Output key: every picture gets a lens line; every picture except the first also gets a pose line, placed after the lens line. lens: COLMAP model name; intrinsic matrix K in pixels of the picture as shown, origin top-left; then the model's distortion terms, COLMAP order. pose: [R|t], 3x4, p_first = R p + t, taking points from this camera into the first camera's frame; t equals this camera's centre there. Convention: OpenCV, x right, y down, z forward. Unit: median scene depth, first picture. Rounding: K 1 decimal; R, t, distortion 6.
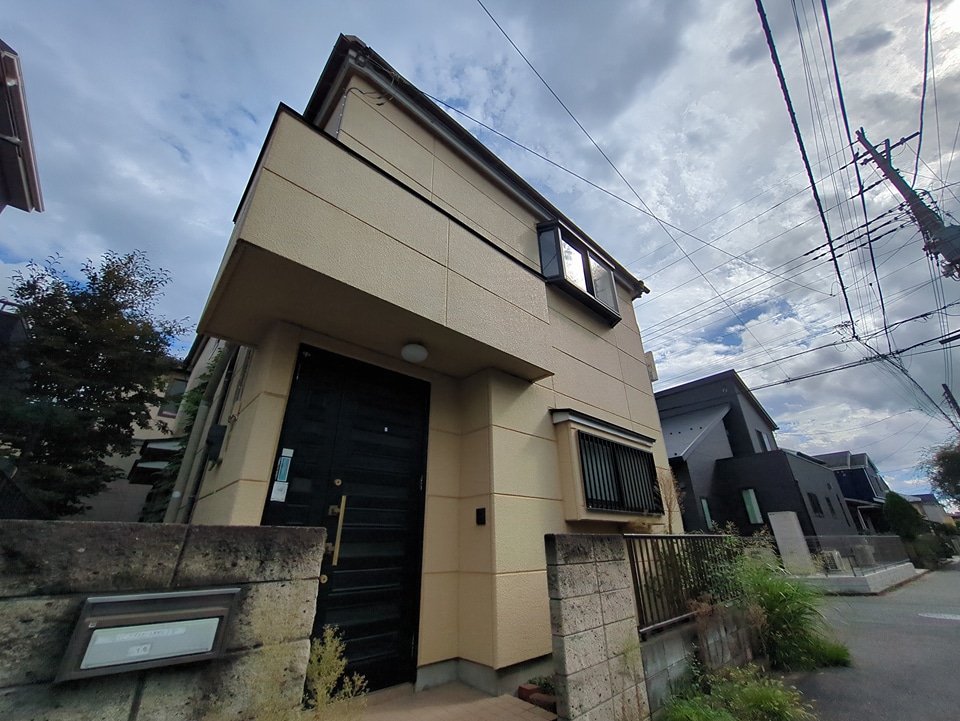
lens RADIAL K [[376.0, 0, 480.9], [0, 376.0, 361.5], [0, 0, 1]] dist [-0.004066, 0.001764]
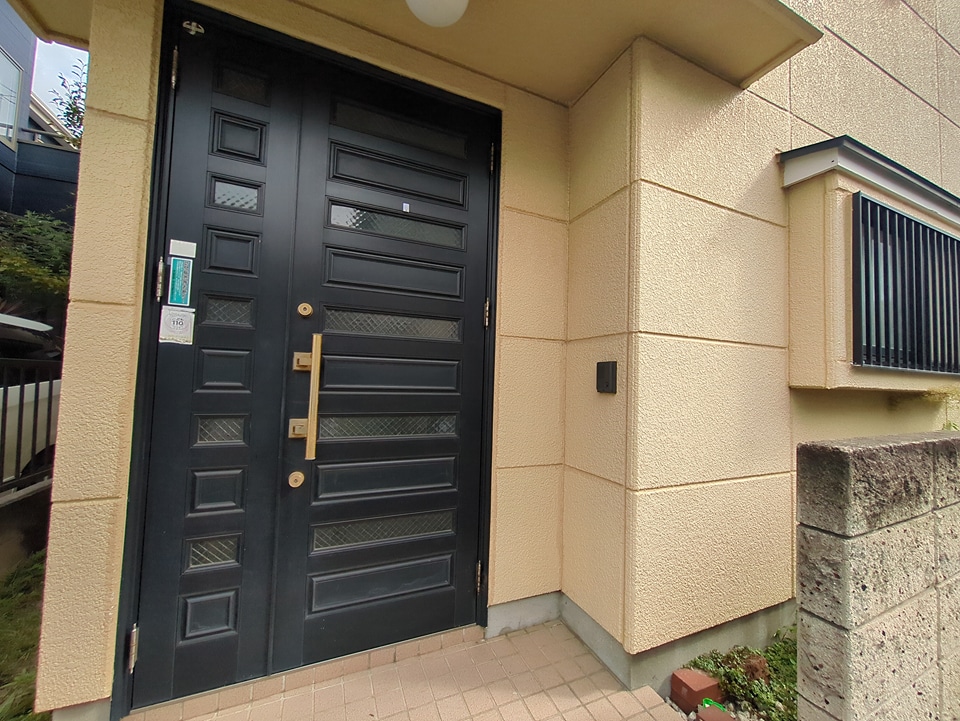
lens RADIAL K [[376.0, 0, 479.8], [0, 376.0, 360.2], [0, 0, 1]] dist [-0.004066, 0.001764]
pose [[0.943996, 0.026748, -0.328870, 0.004590], [0.103855, 0.921962, 0.373094, 0.201555], [0.313185, -0.386355, 0.867551, 0.556865]]
